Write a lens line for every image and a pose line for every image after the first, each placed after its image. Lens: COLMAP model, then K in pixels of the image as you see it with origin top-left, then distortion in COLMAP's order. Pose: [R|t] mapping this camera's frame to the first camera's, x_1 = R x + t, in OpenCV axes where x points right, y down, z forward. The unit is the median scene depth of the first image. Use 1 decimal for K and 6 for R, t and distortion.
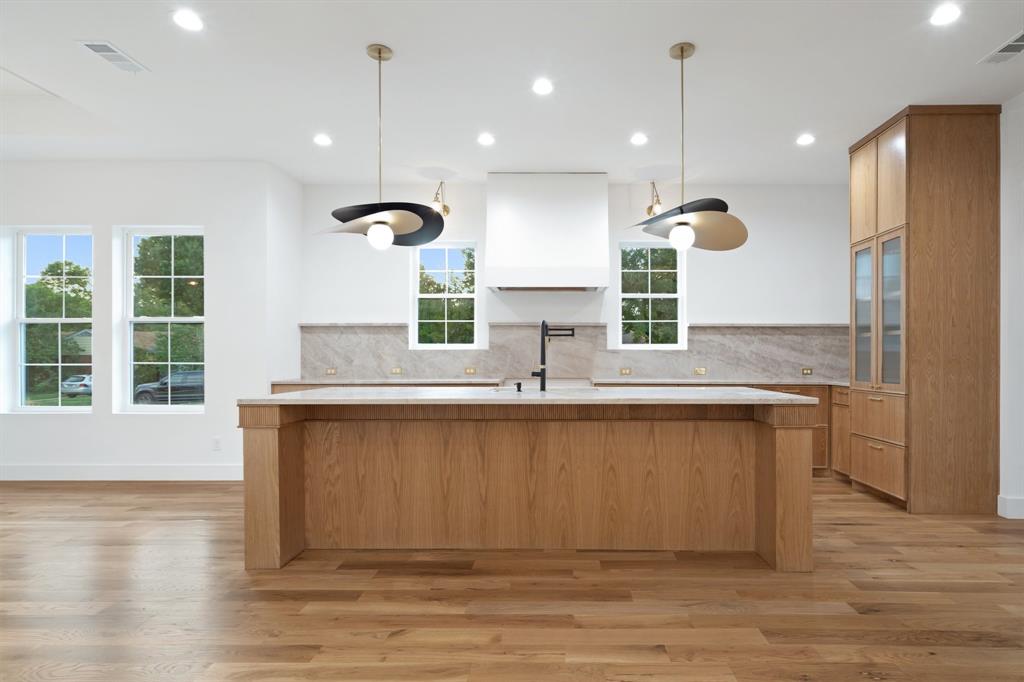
lens RADIAL K [[533.8, 0, 543.9], [0, 533.8, 357.3], [0, 0, 1]] dist [0.002527, -0.001455]
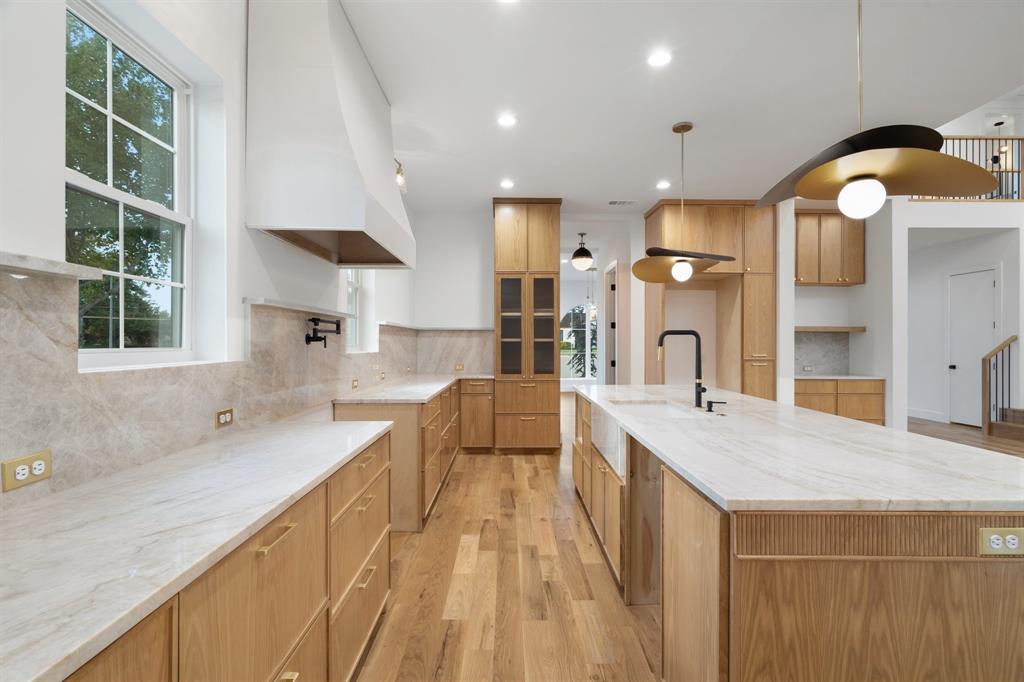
lens RADIAL K [[467.1, 0, 506.3], [0, 467.1, 344.5], [0, 0, 1]] dist [-0.002520, 0.002232]
pose [[-0.008748, -0.005363, 0.999947, -0.638210], [-0.001049, 0.999985, 0.005354, -0.039553], [-0.999961, -0.001002, -0.008754, 1.074646]]
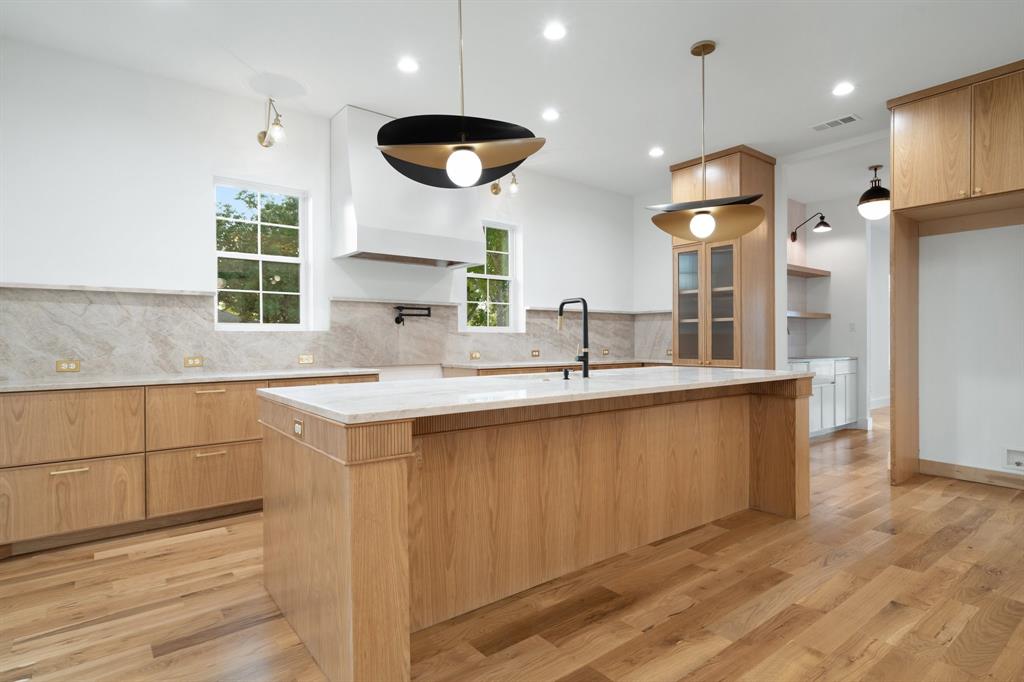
lens RADIAL K [[533.8, 0, 511.7], [0, 533.8, 344.8], [0, 0, 1]] dist [0.002527, -0.001455]
pose [[0.786768, -0.009296, 0.617179, -0.505591], [0.005937, 0.999954, 0.007493, 0.001338], [-0.617221, -0.002231, 0.786787, 0.297693]]
